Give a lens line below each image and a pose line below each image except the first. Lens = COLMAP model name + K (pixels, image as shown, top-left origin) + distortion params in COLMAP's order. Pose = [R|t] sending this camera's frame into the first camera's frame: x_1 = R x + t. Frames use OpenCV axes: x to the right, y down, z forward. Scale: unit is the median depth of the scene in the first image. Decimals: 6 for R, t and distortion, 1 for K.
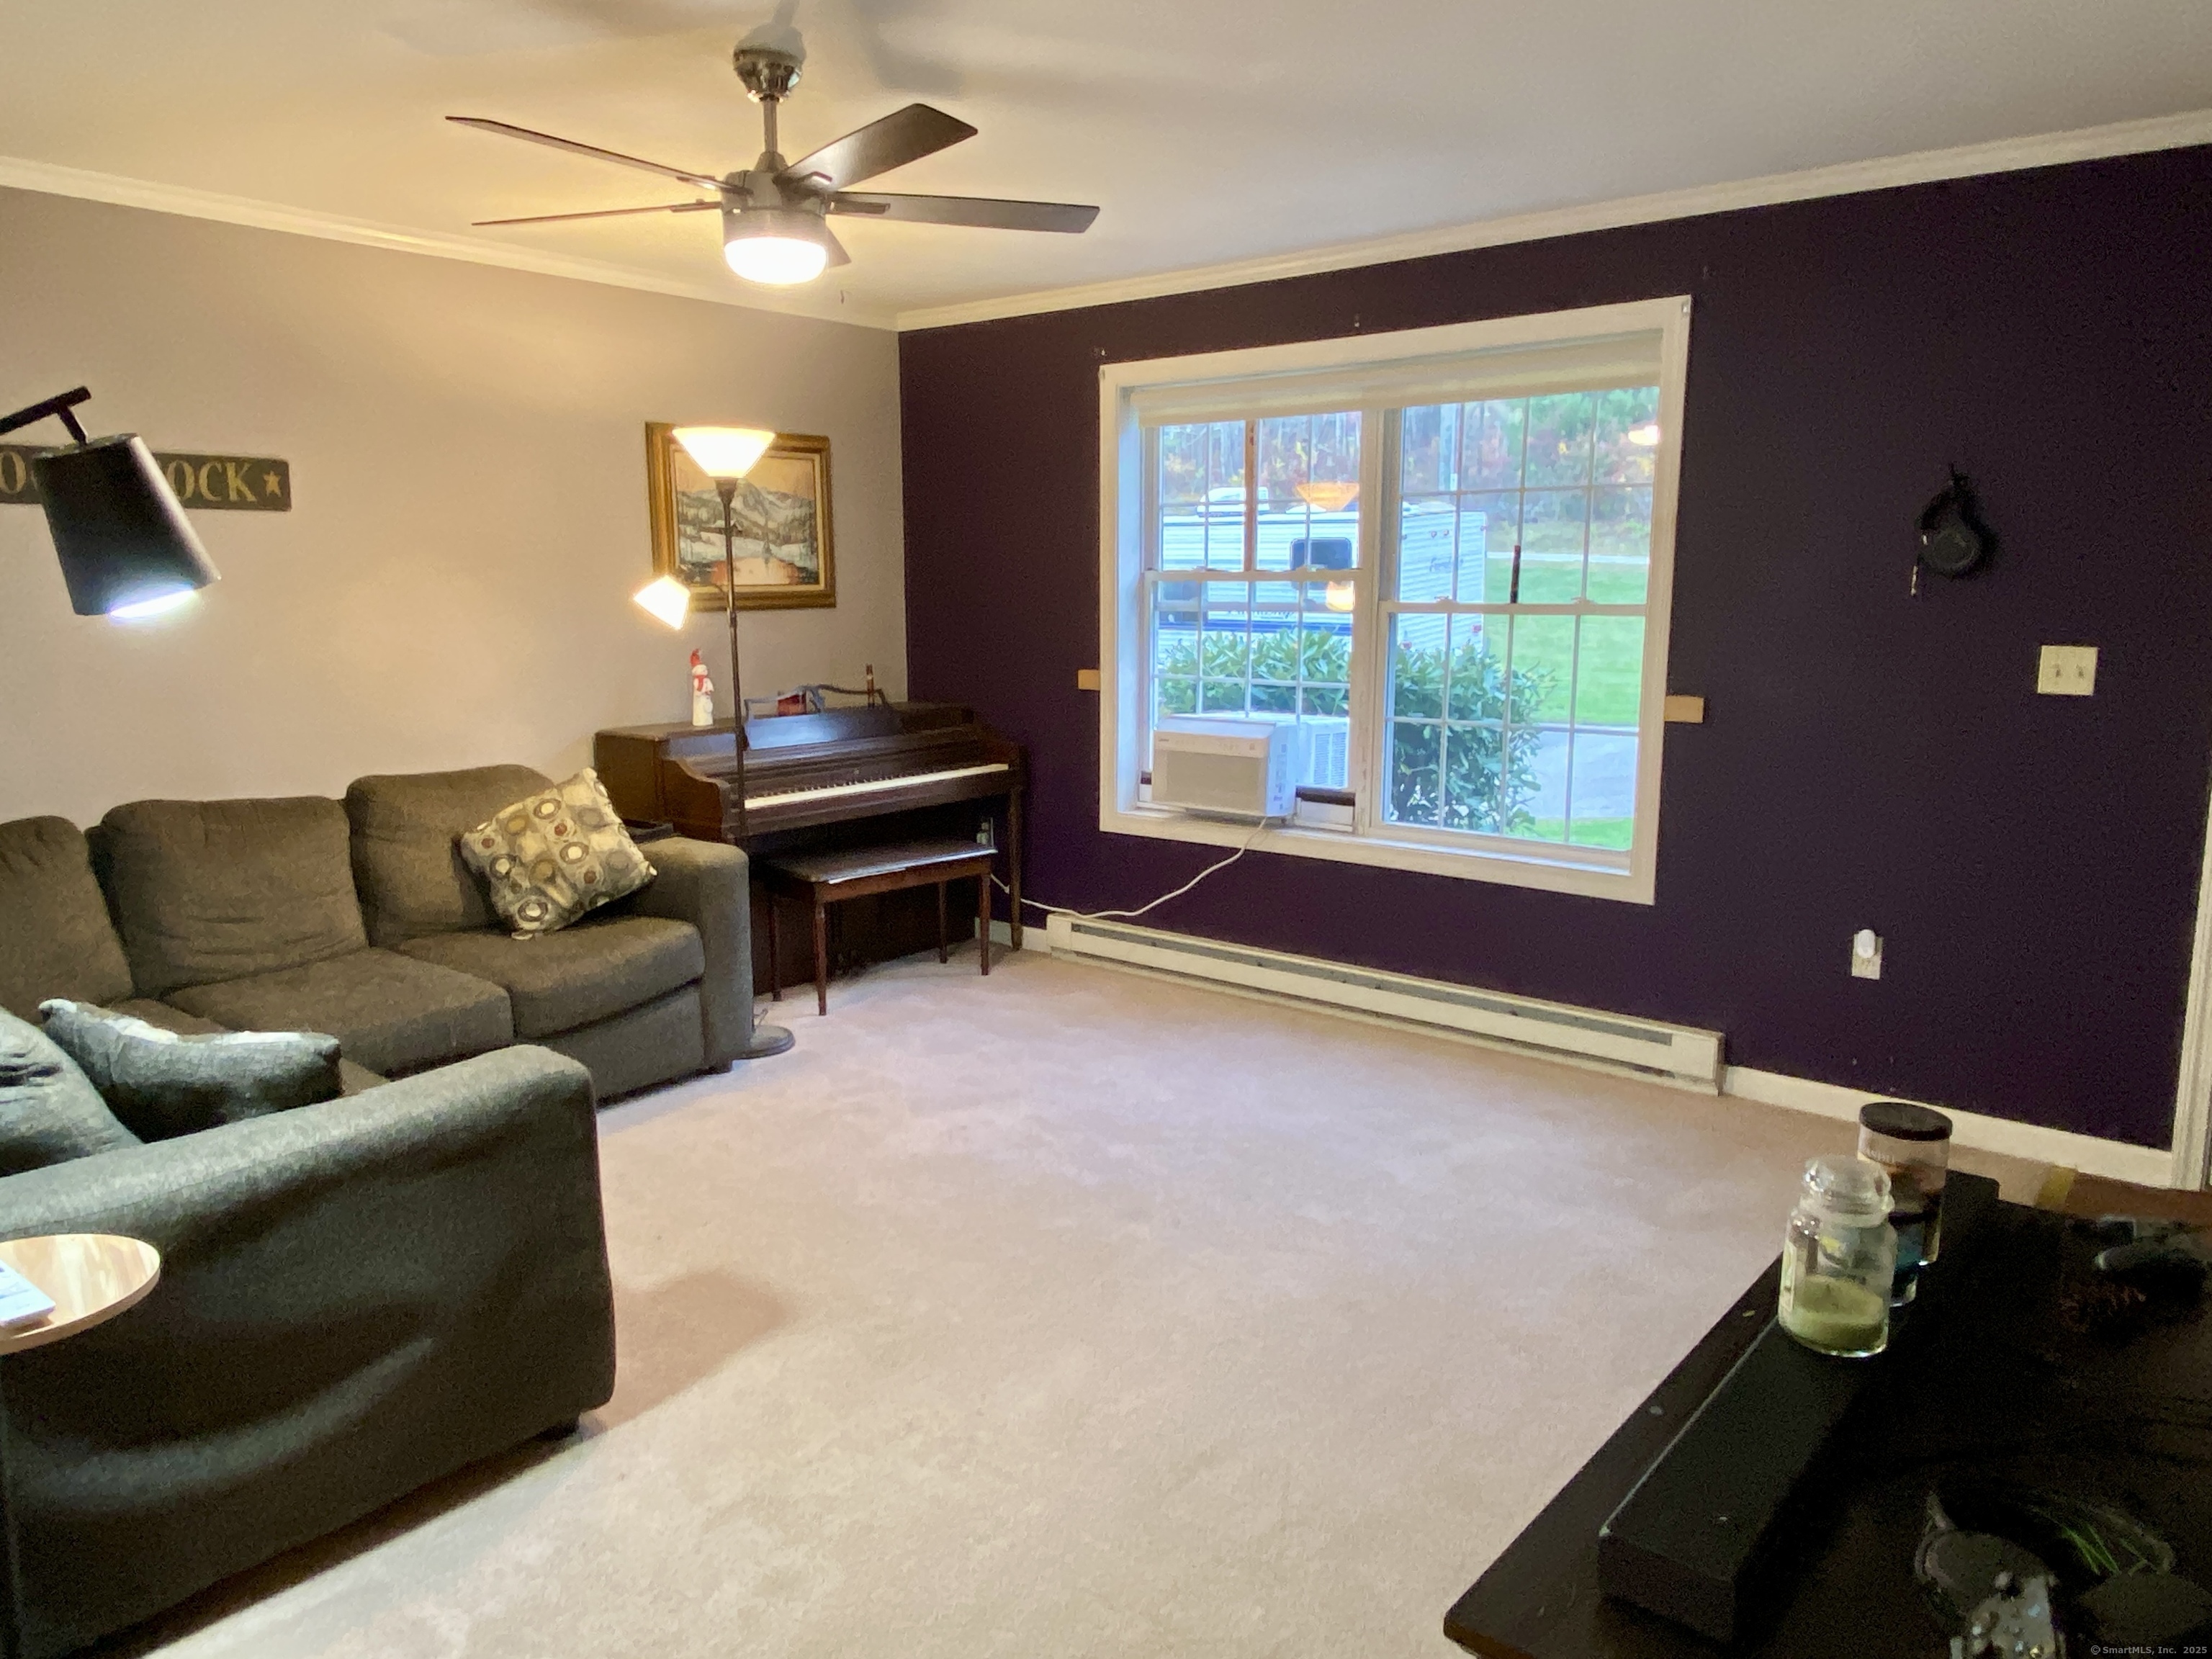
lens RADIAL K [[1518.0, 0, 1108.6], [0, 1518.0, 832.3], [0, 0, 1]] dist [0.066629, -0.004581]
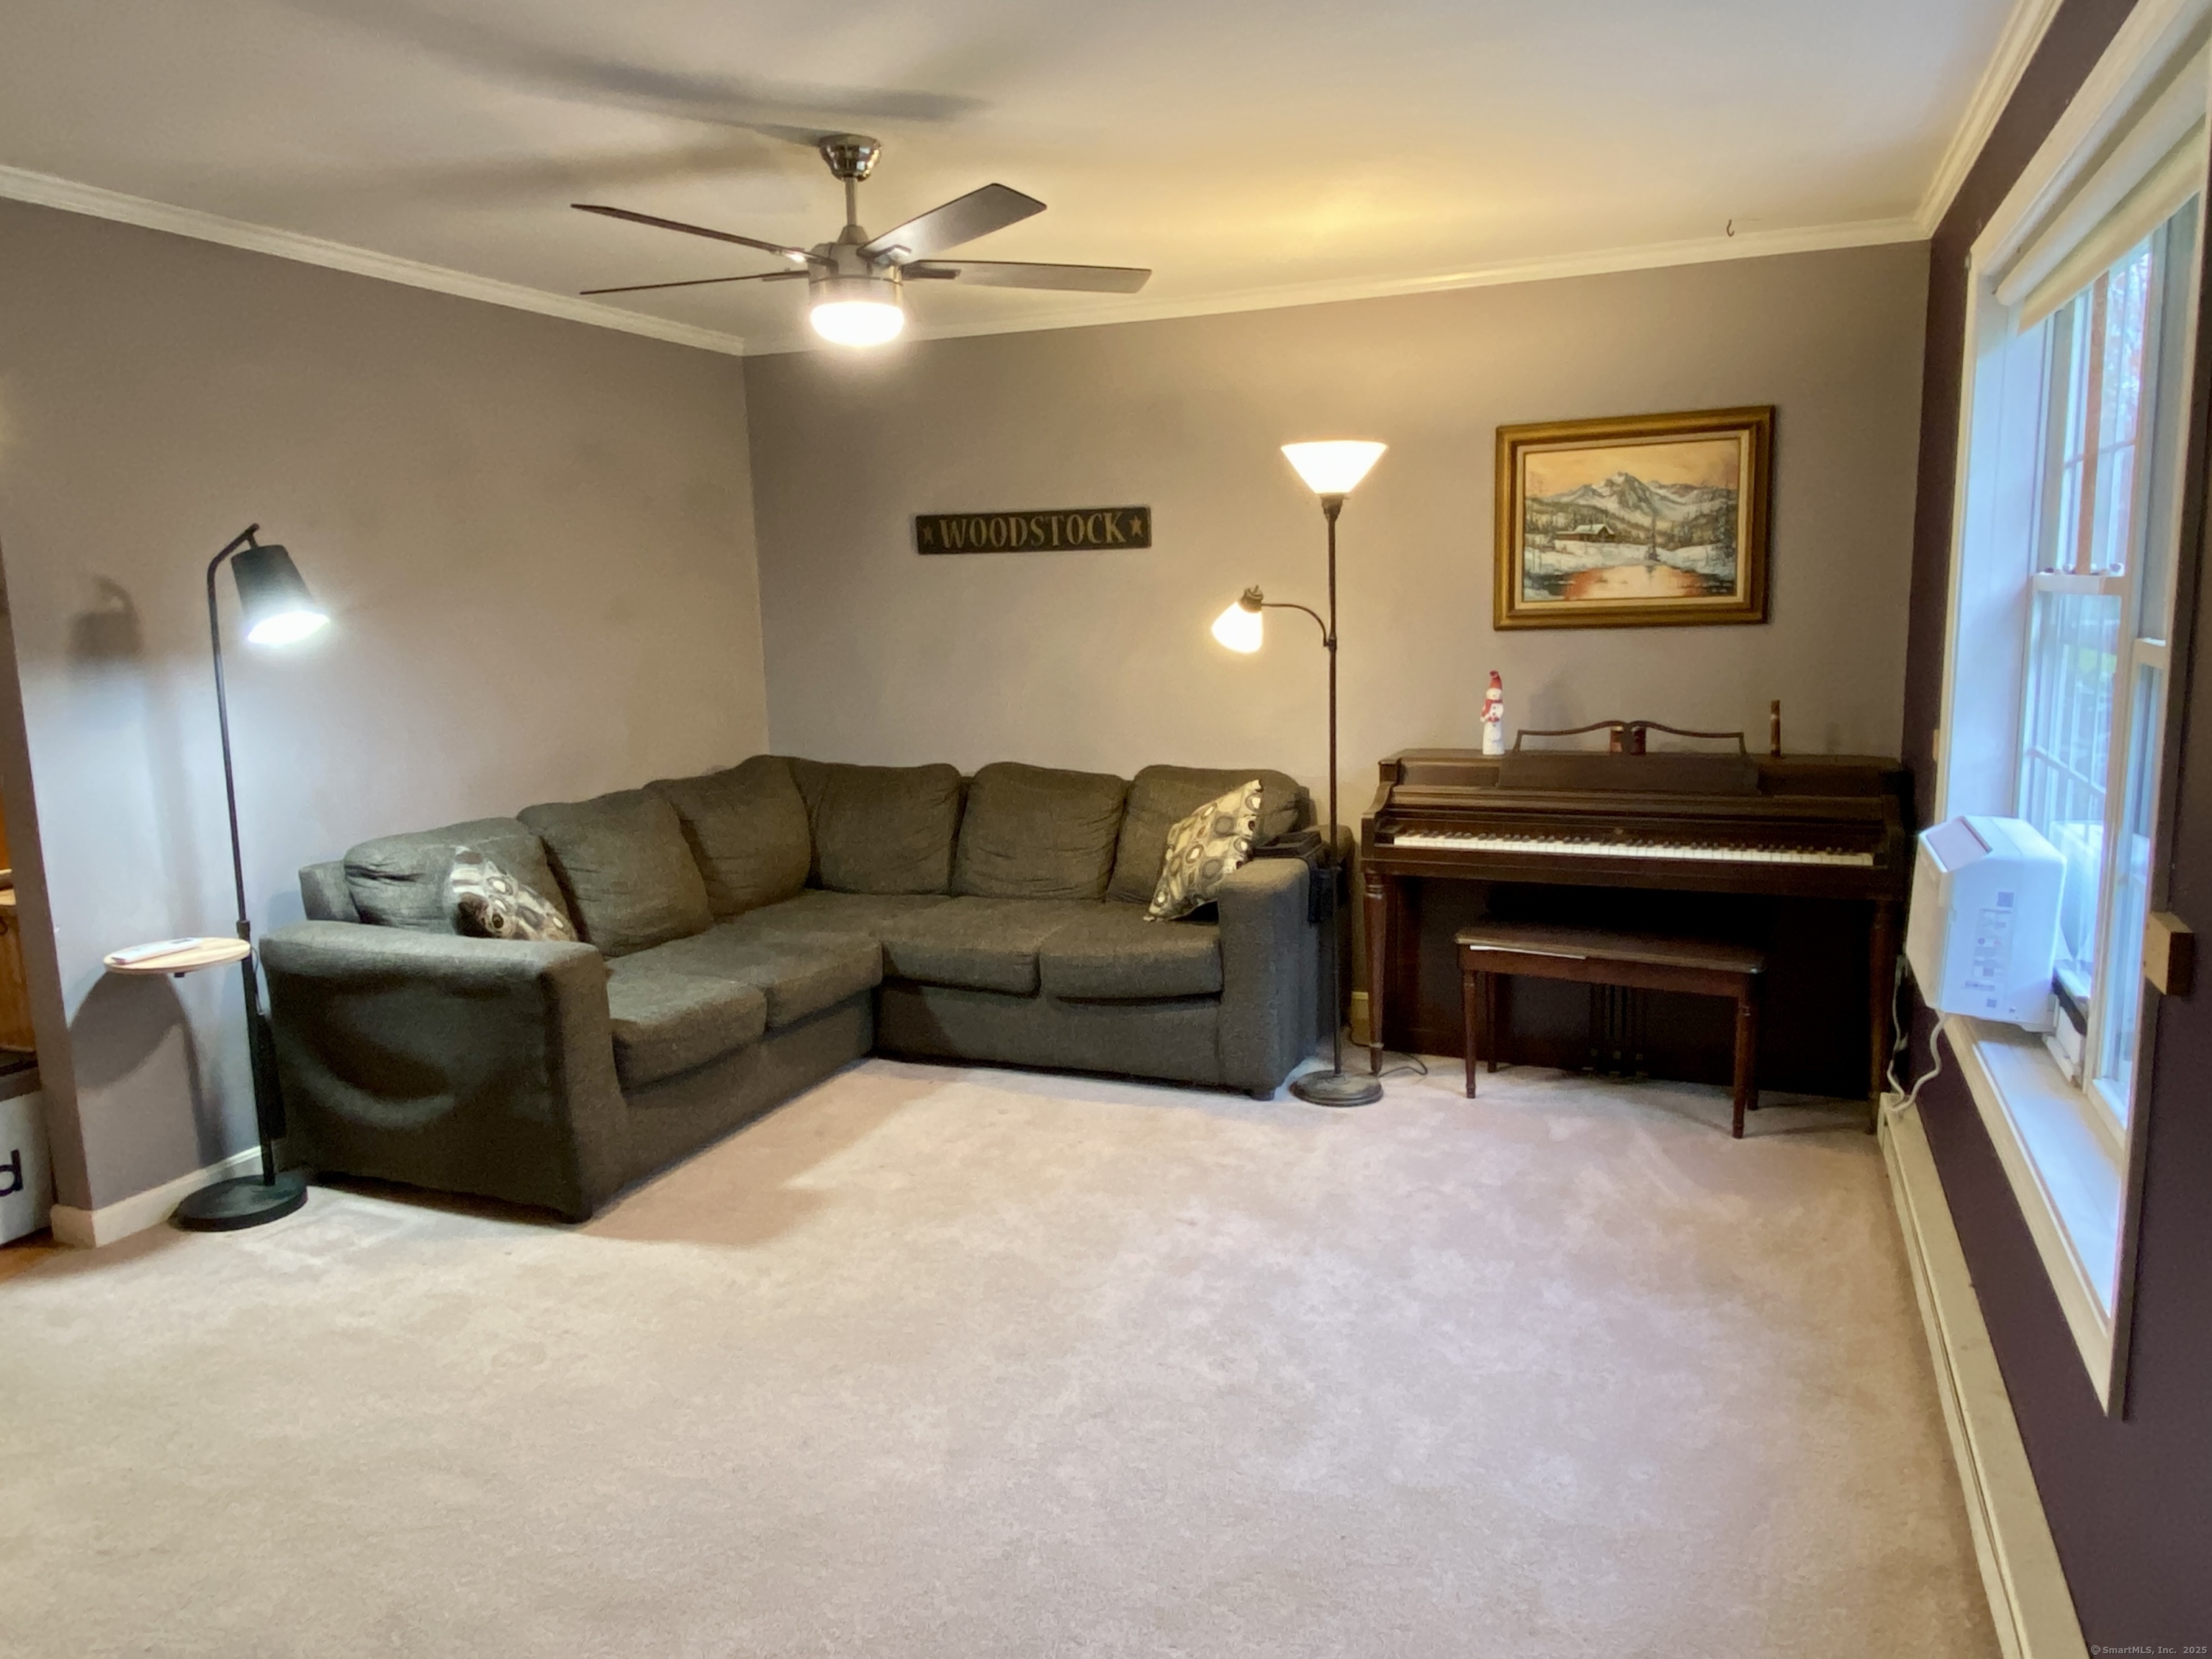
lens RADIAL K [[1518.0, 0, 1109.0], [0, 1518.0, 822.4], [0, 0, 1]] dist [0.066629, -0.004581]
pose [[0.278291, 0.146408, -0.949273, 0.536238], [-0.141095, 0.983824, 0.110373, -0.097290], [0.950077, 0.103222, 0.294447, 0.512730]]
